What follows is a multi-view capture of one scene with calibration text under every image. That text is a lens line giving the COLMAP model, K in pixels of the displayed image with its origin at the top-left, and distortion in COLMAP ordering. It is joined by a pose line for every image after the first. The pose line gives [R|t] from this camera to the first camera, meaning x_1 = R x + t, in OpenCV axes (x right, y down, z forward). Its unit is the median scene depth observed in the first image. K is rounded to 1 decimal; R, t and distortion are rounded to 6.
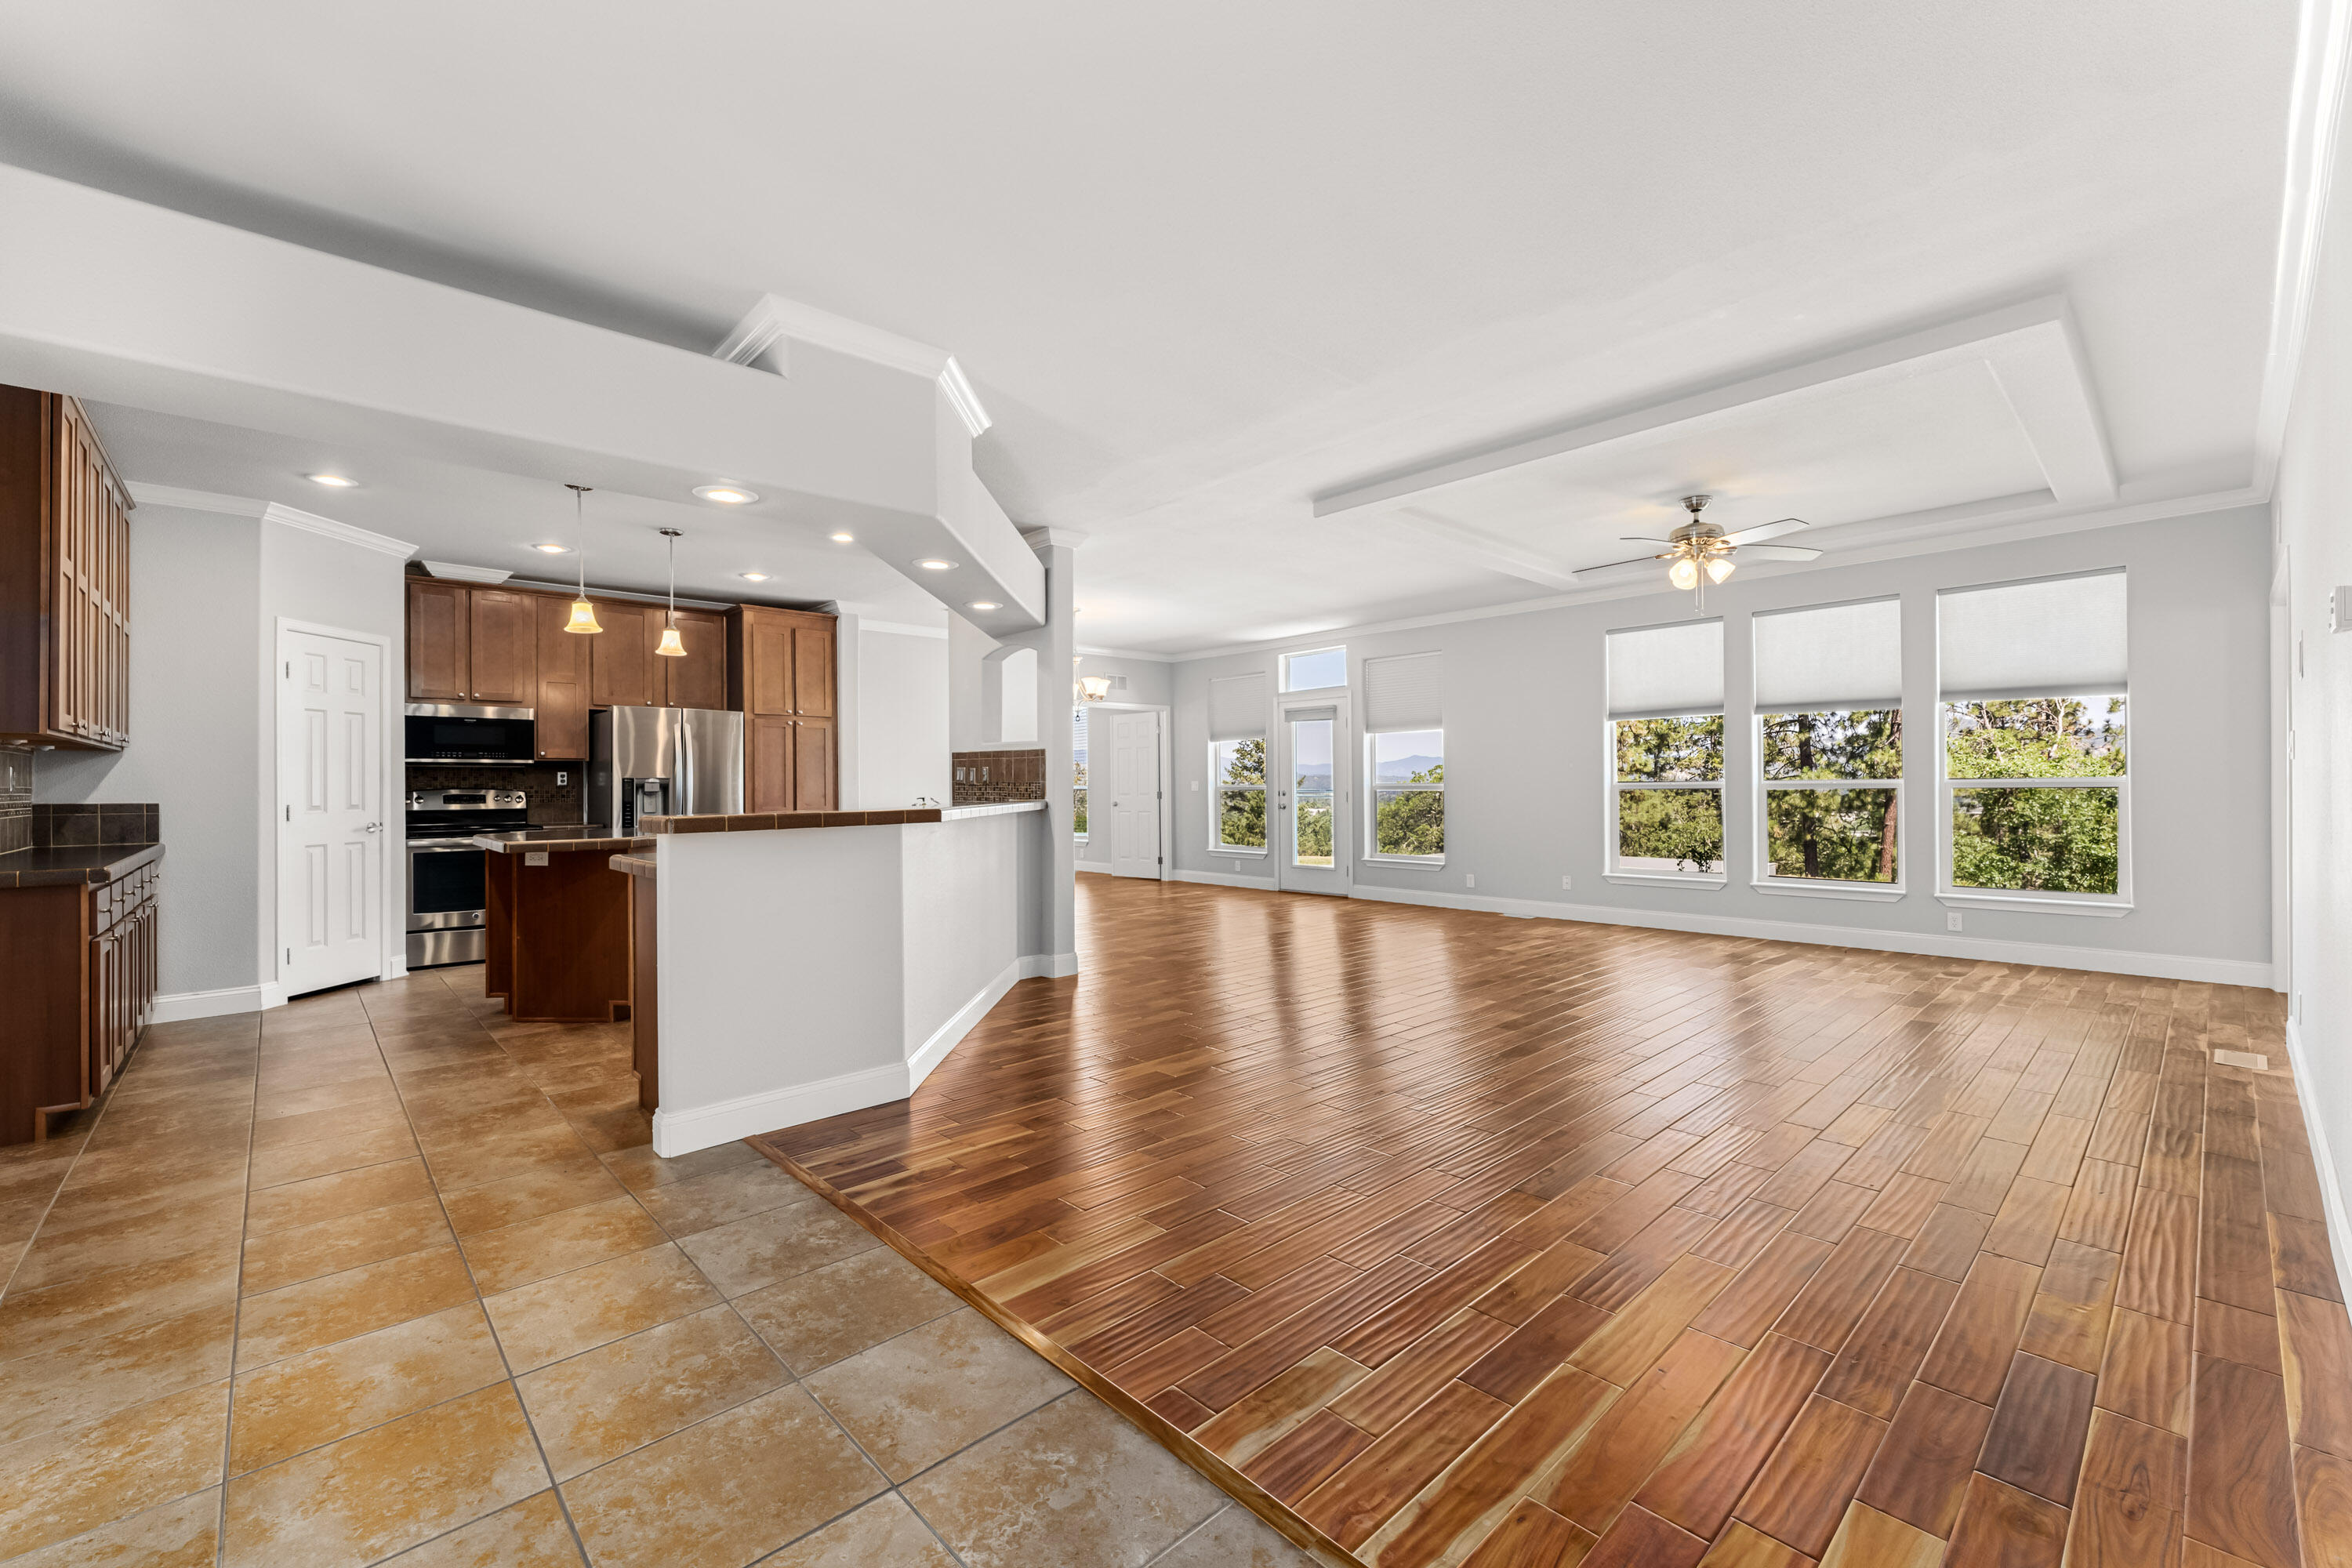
lens RADIAL K [[965.6, 0, 1179.7], [0, 965.6, 783.5], [0, 0, 1]] dist [0.001364, -0.000019]
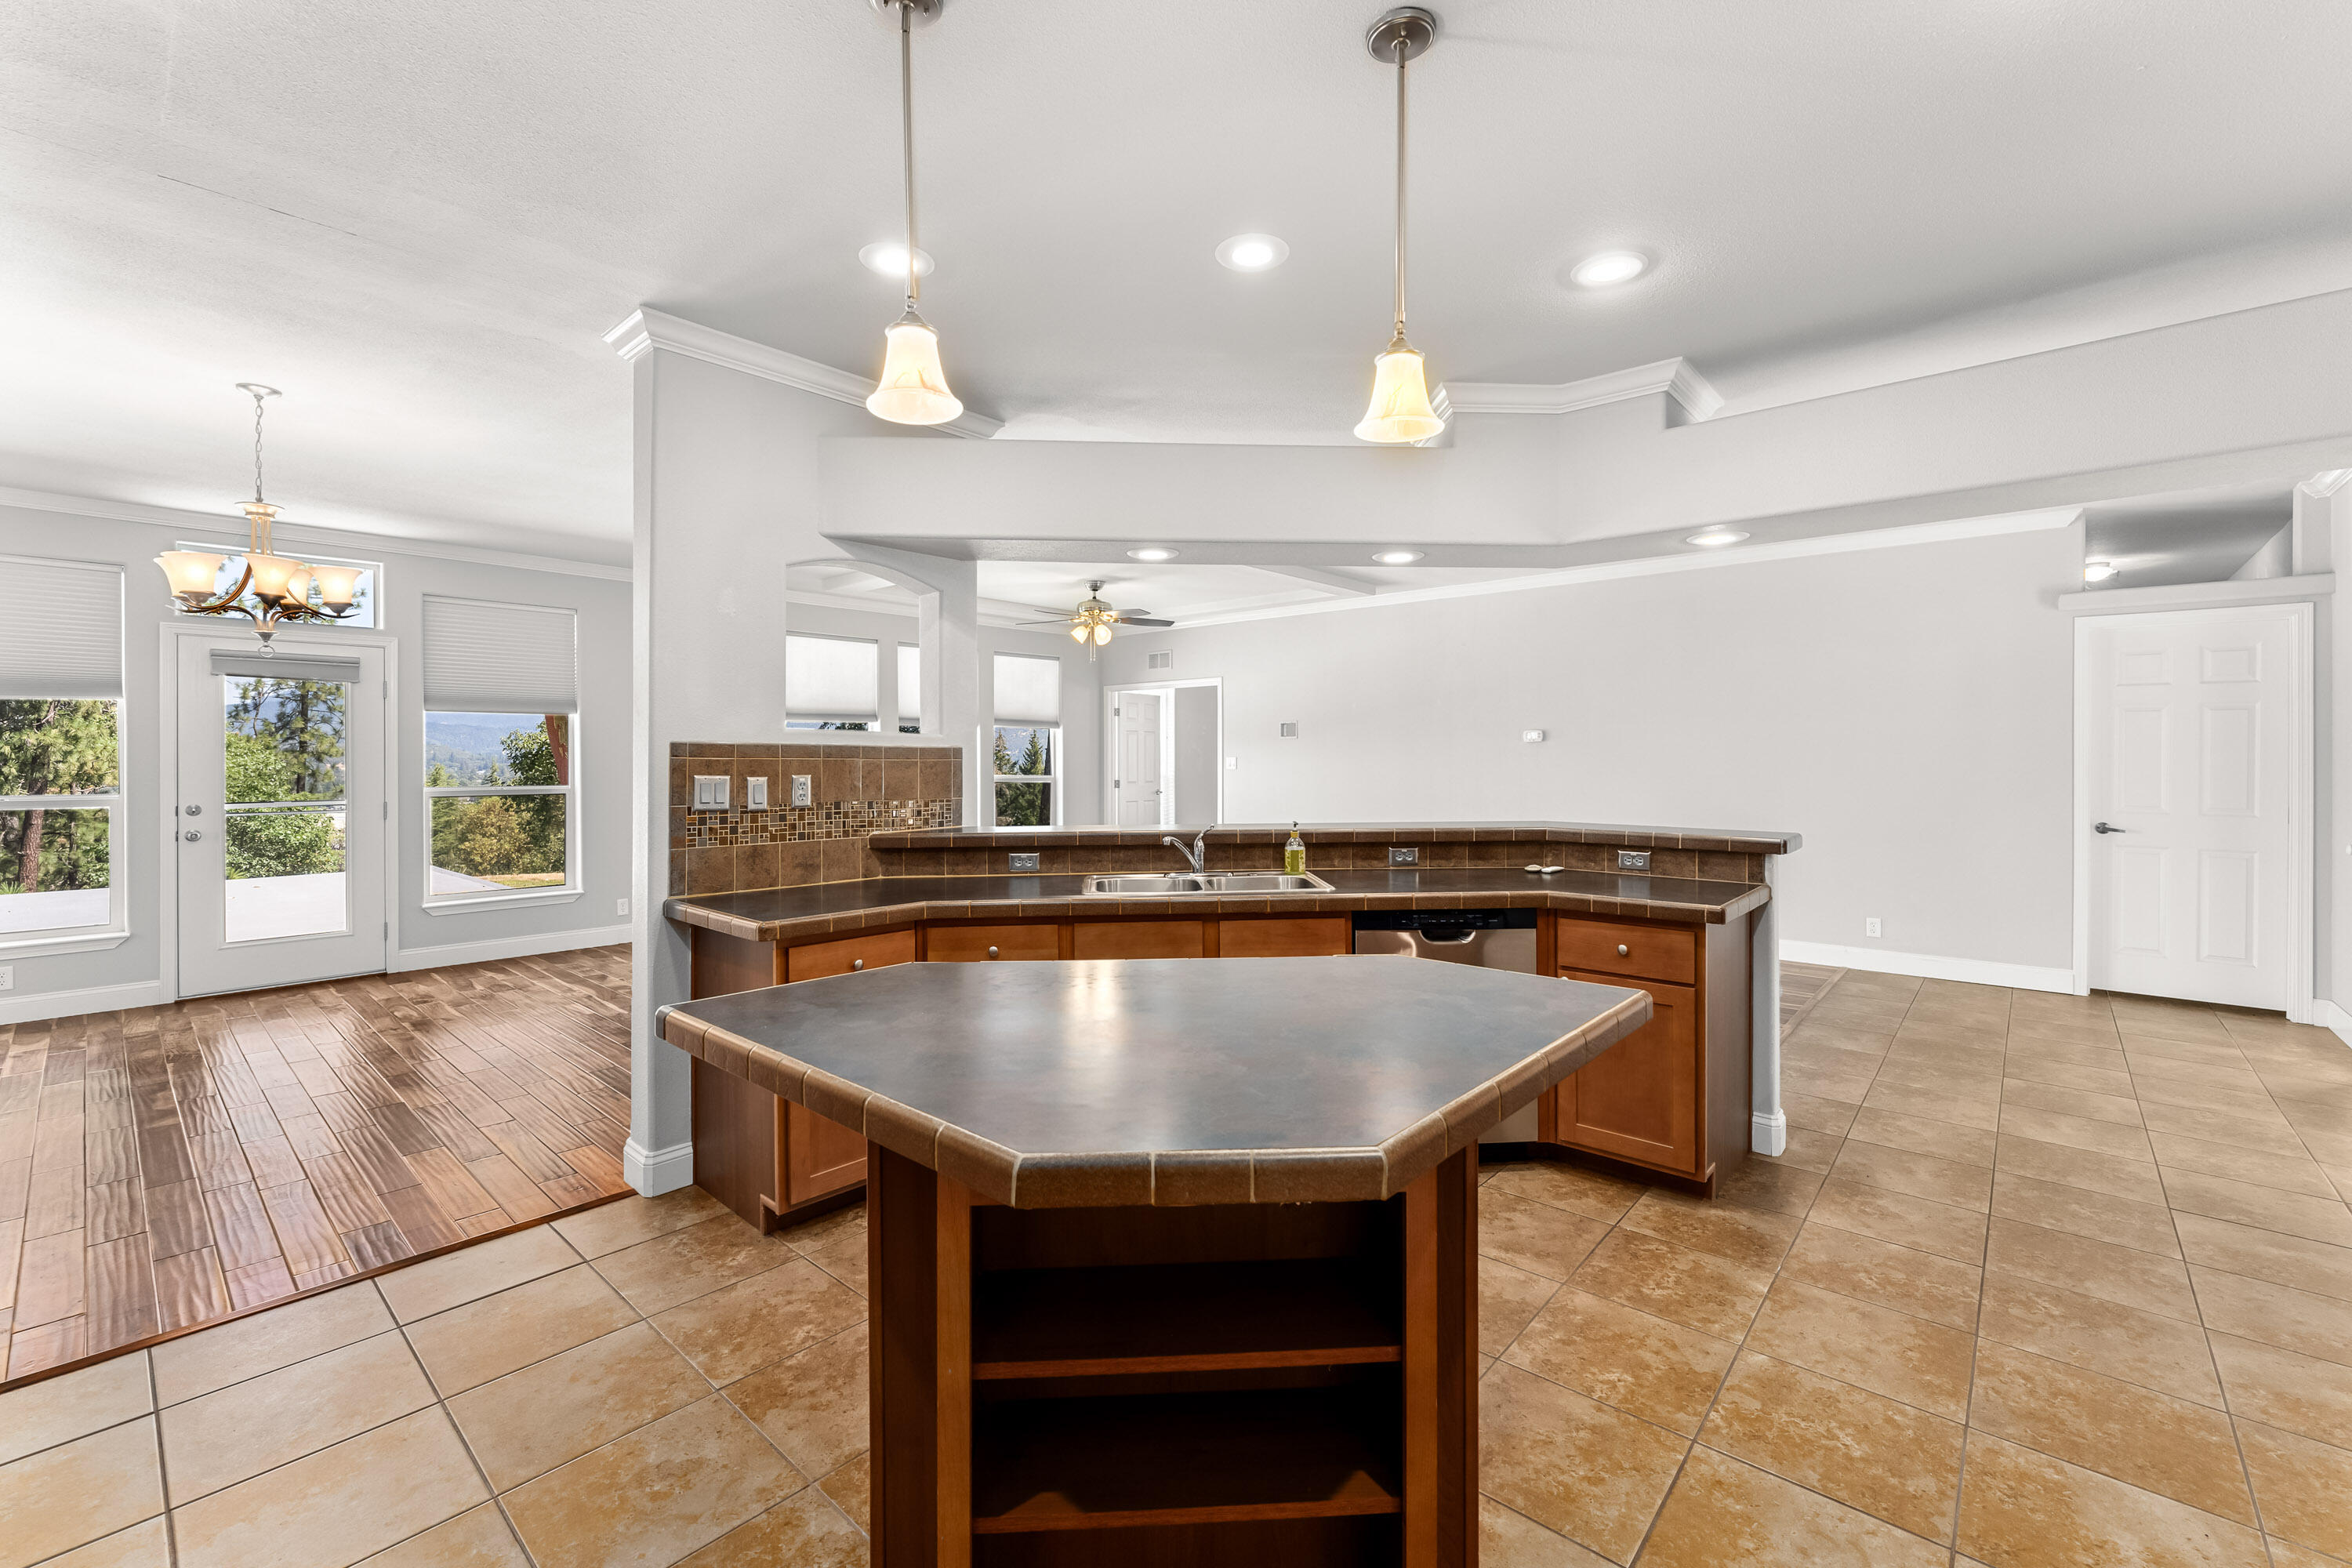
lens RADIAL K [[965.6, 0, 1182.0], [0, 965.6, 767.9], [0, 0, 1]] dist [0.001364, -0.000019]
pose [[-0.095309, -0.002418, 0.995445, -1.504225], [0.000202, 0.999997, 0.002449, -0.045763], [-0.995448, 0.000434, -0.095308, 1.719088]]
